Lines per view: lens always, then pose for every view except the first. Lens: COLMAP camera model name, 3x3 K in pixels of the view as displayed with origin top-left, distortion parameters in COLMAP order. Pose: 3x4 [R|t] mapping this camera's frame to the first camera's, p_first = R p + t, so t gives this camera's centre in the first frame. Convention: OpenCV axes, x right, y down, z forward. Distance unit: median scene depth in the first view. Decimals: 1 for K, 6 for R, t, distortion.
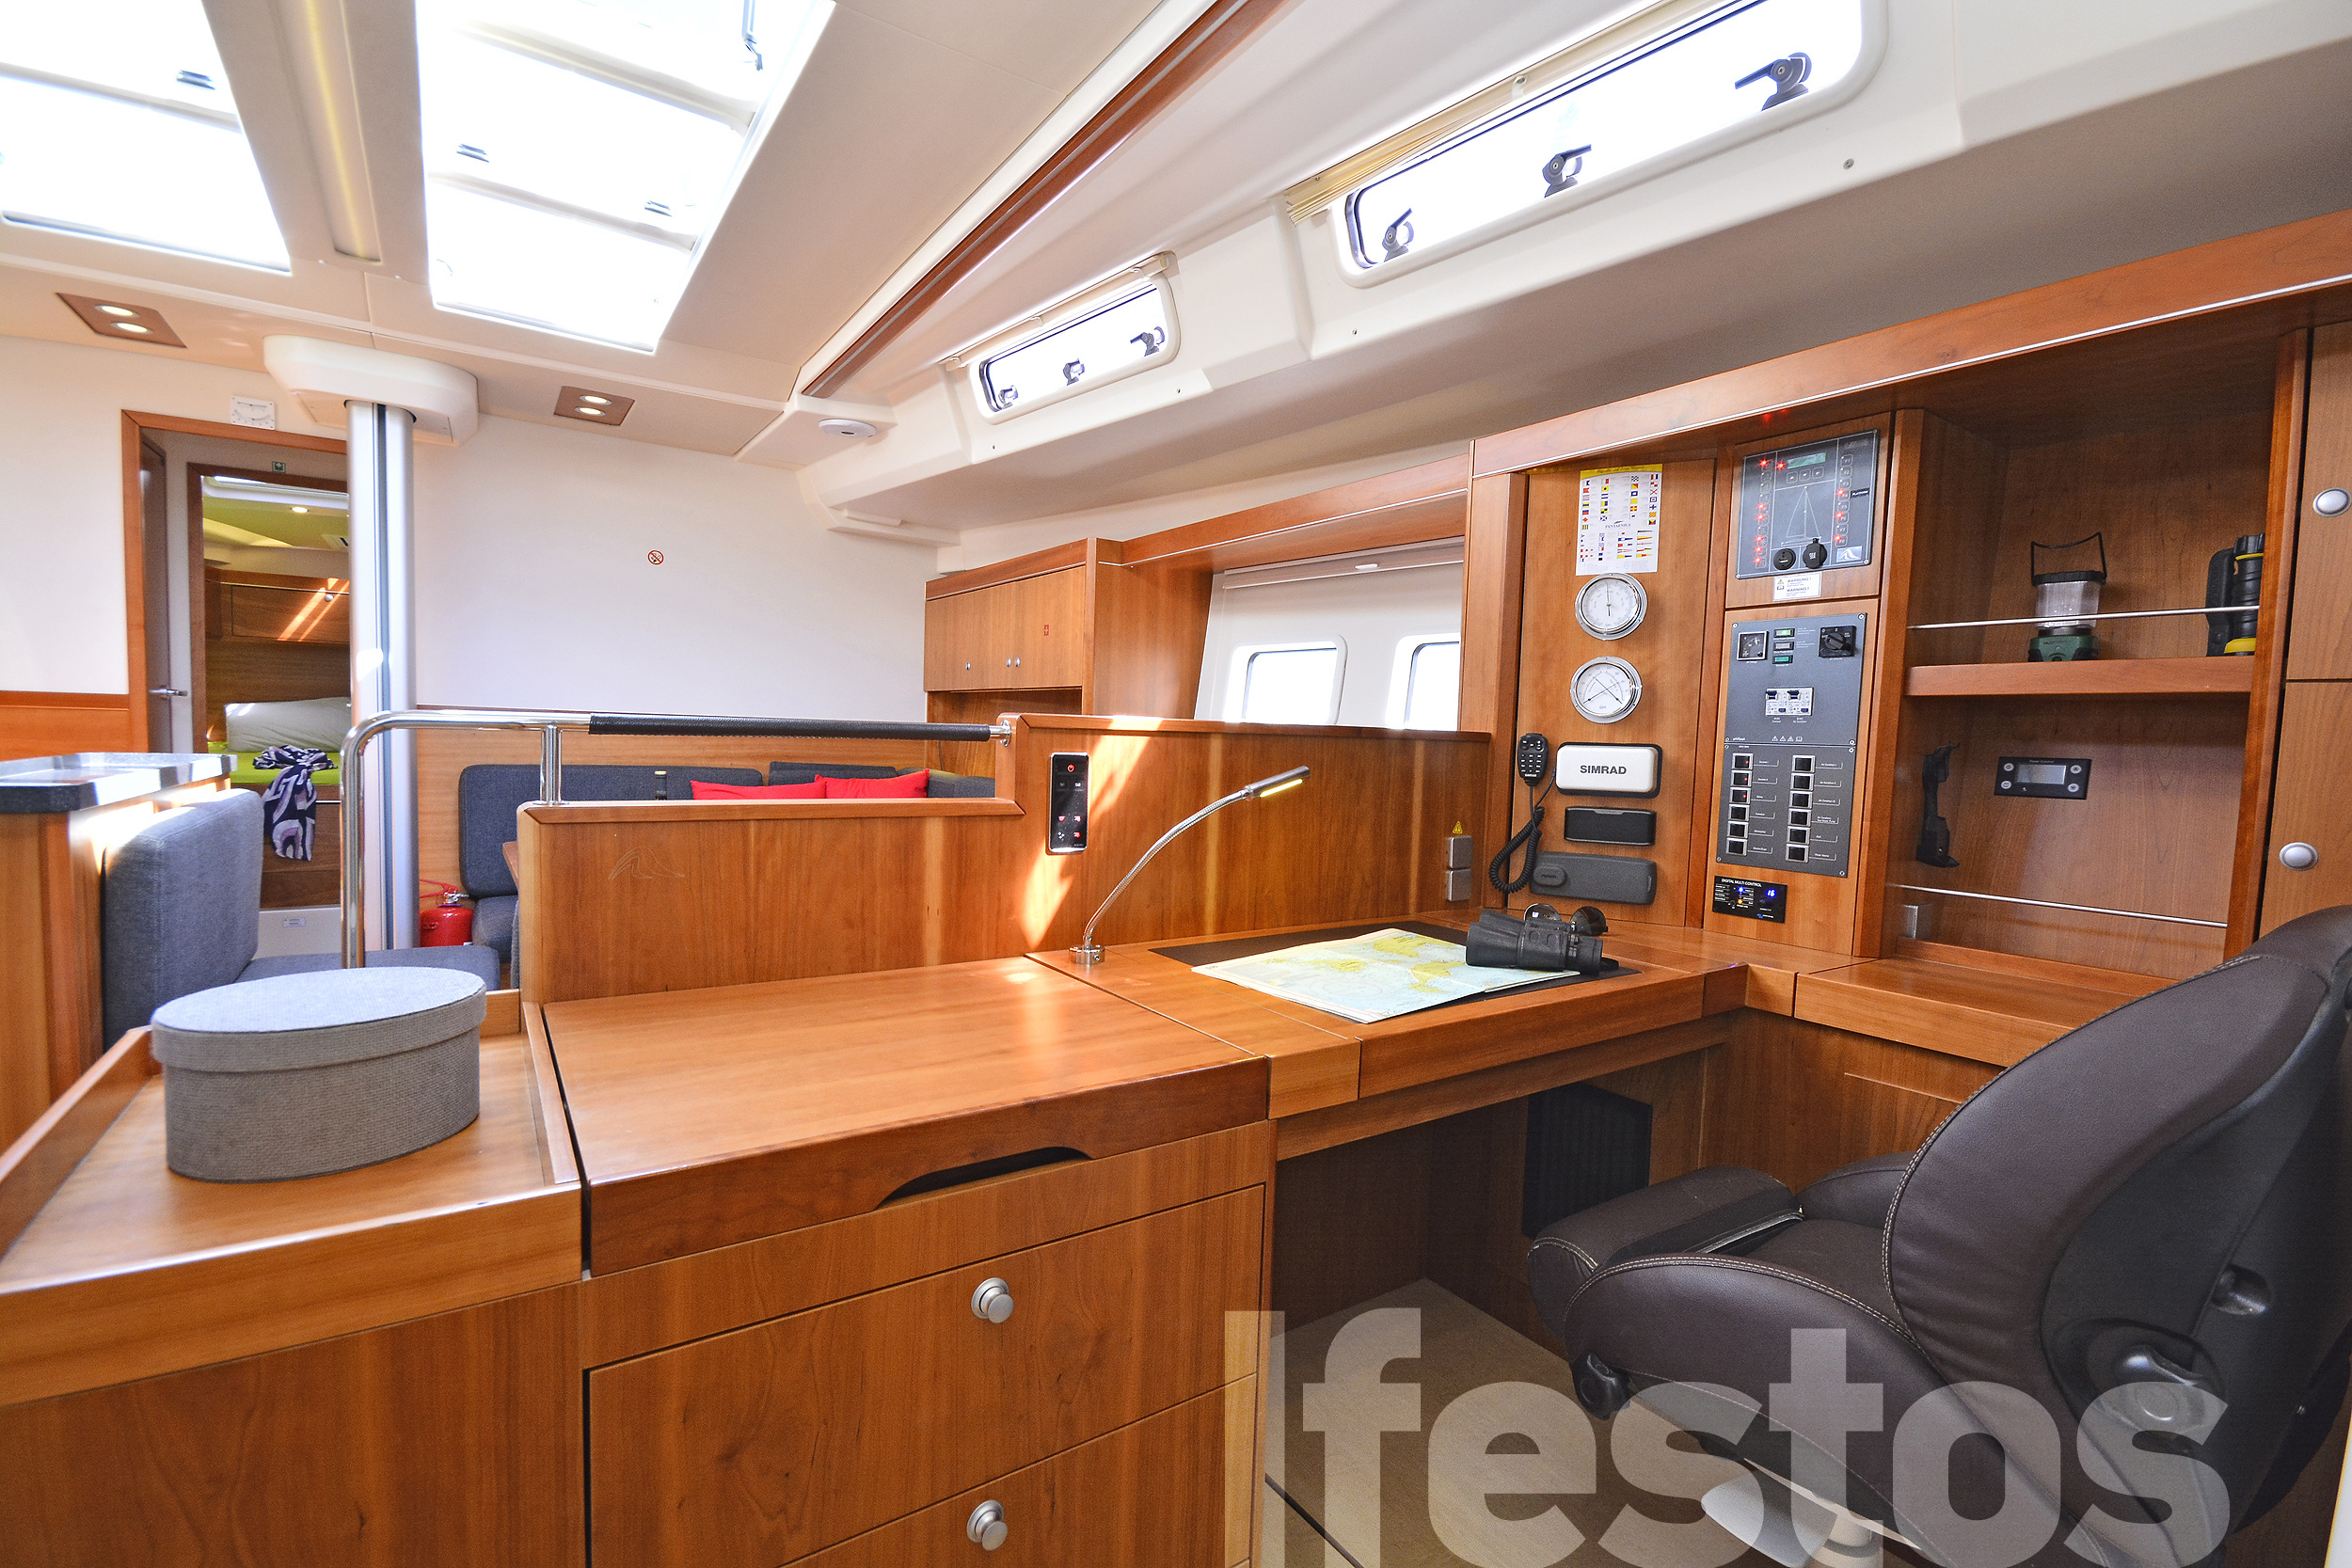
lens RADIAL K [[1034.0, 0, 1180.8], [0, 1034.0, 803.4], [0, 0, 1]] dist [0.006735, -0.008741]
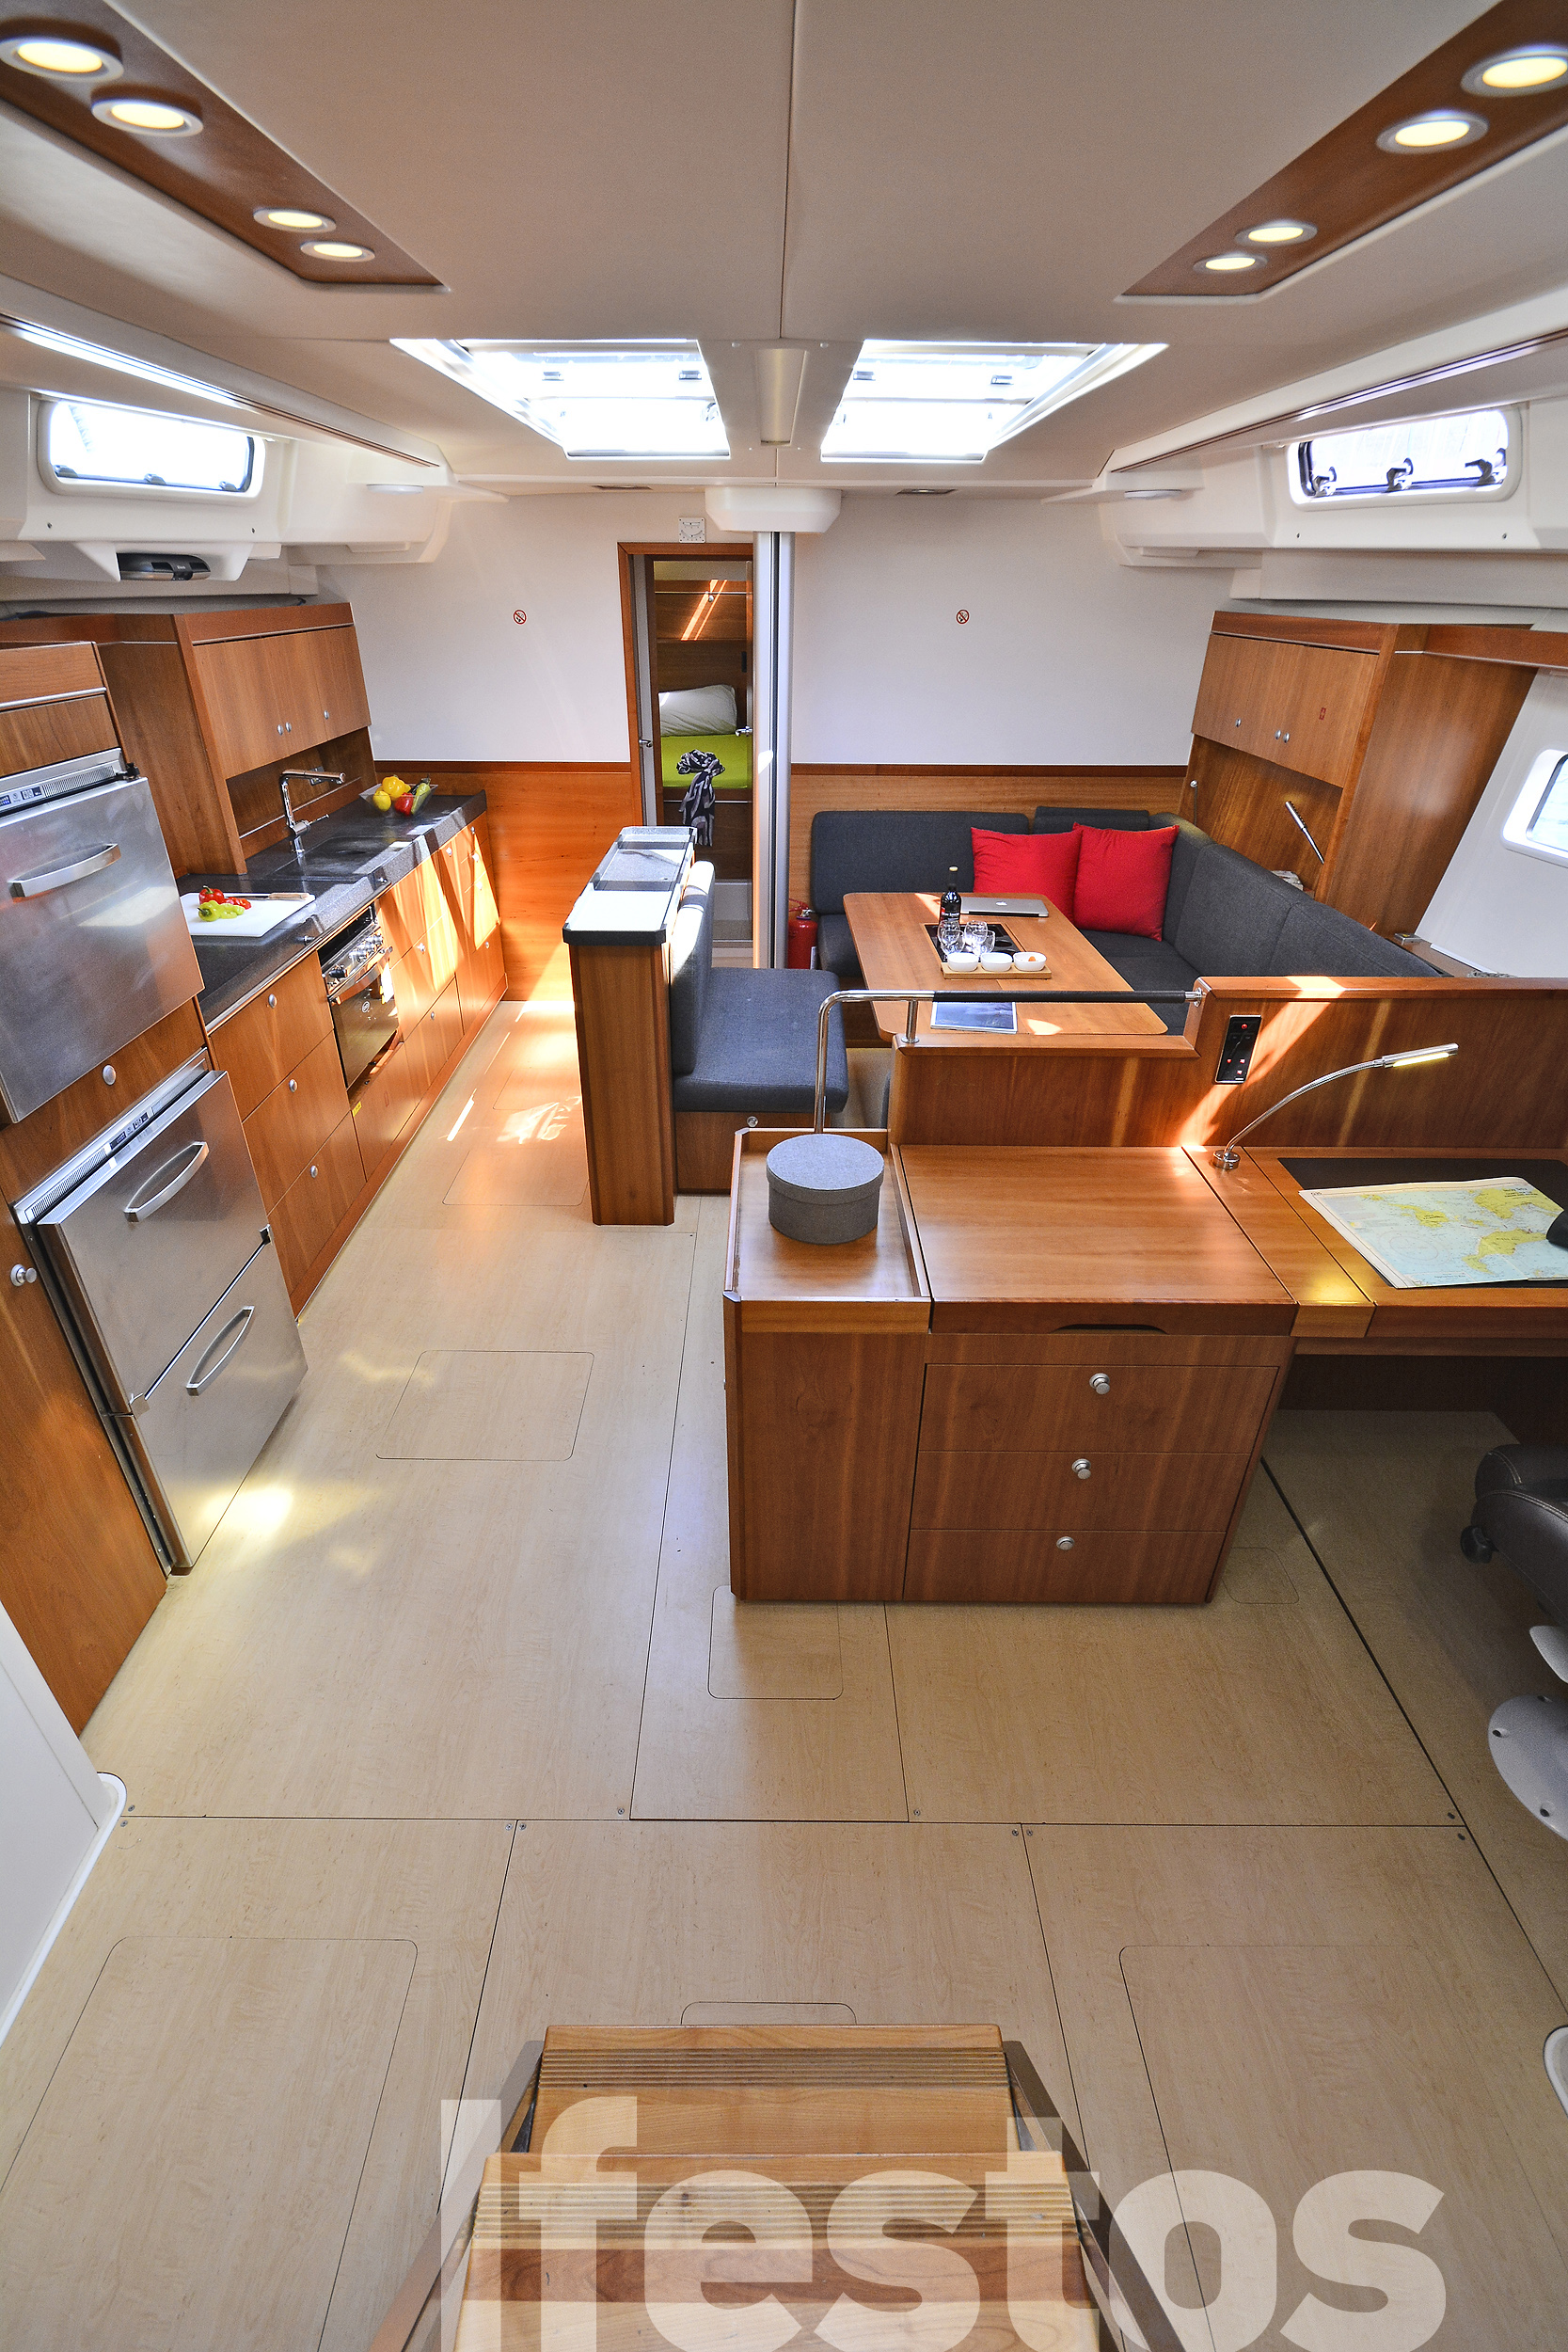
lens RADIAL K [[1034.0, 0, 768.2], [0, 1034.0, 1181.3], [0, 0, 1]] dist [0.006735, -0.008741]
pose [[0.820965, 0.259549, -0.508577, 0.094195], [-0.015419, 0.900464, 0.434656, -0.330955], [0.570770, -0.348996, 0.743252, -0.326704]]
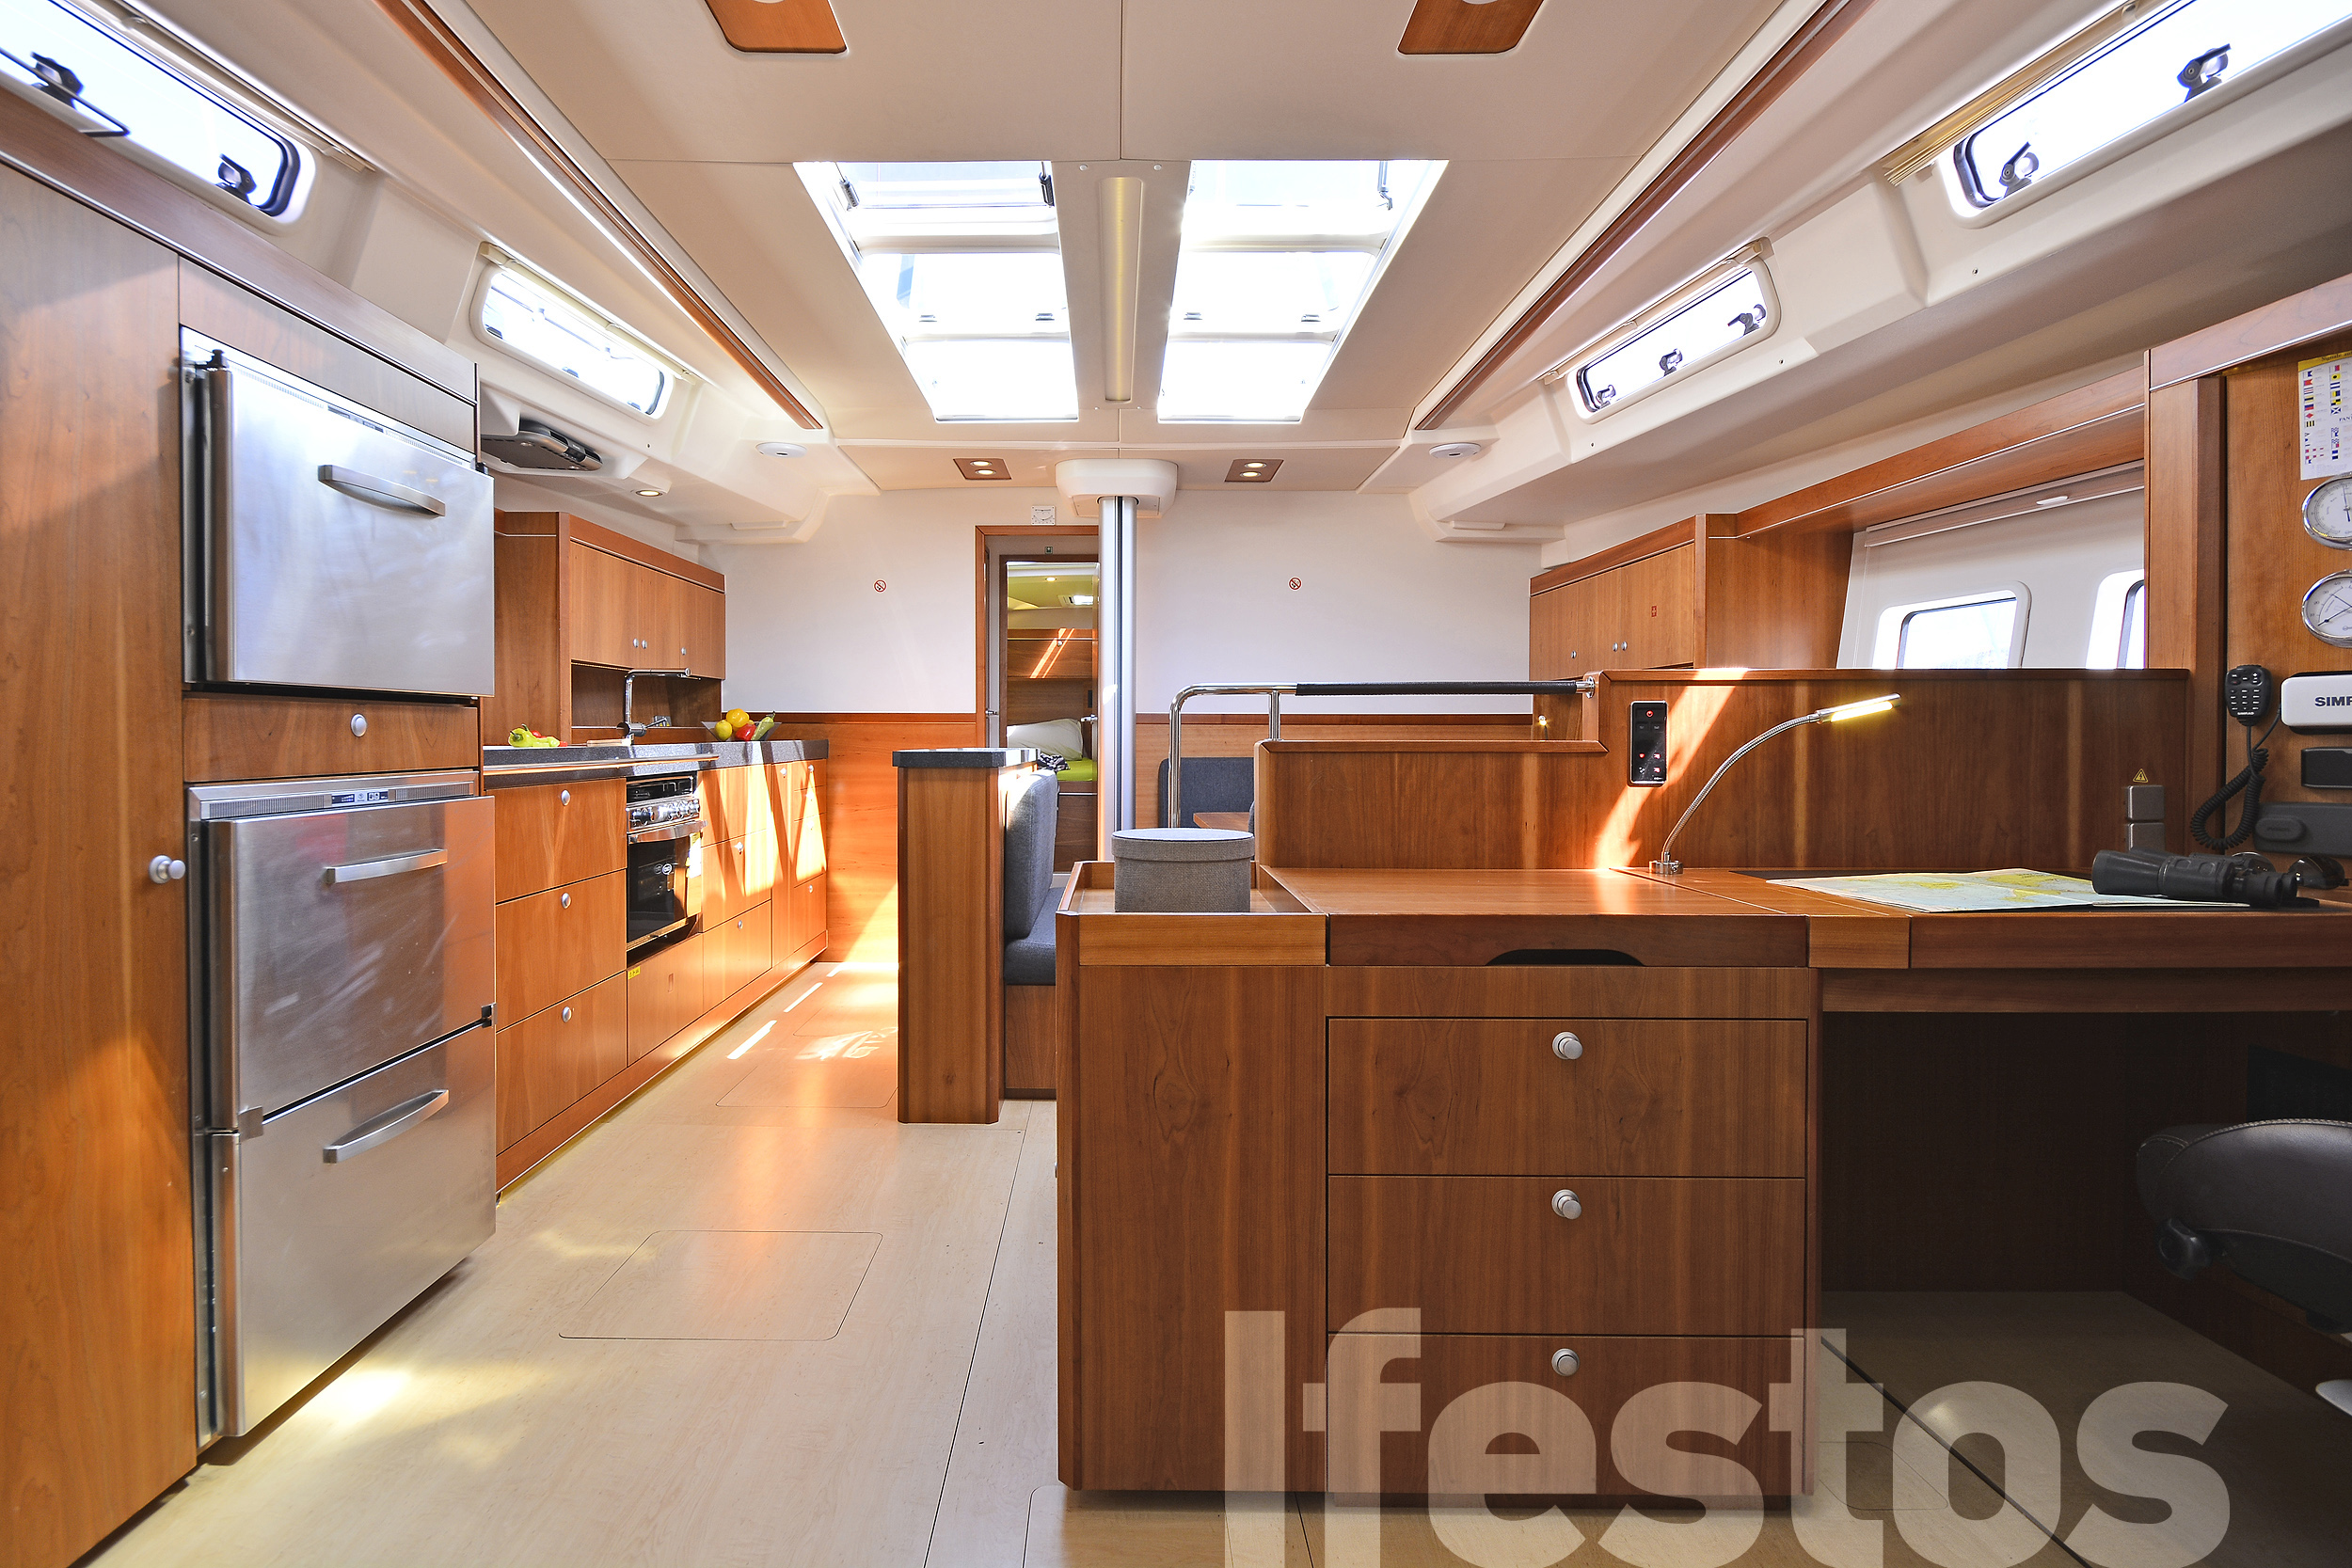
lens RADIAL K [[1103.7, 0, 1104.5], [0, 1103.7, 757.4], [0, 0, 1]] dist [0.003572, -0.005332]
pose [[0.816670, -0.023300, -0.576634, 0.087551], [-0.012207, 0.998264, -0.057625, 0.075358], [0.576976, 0.054099, 0.814968, -0.307084]]
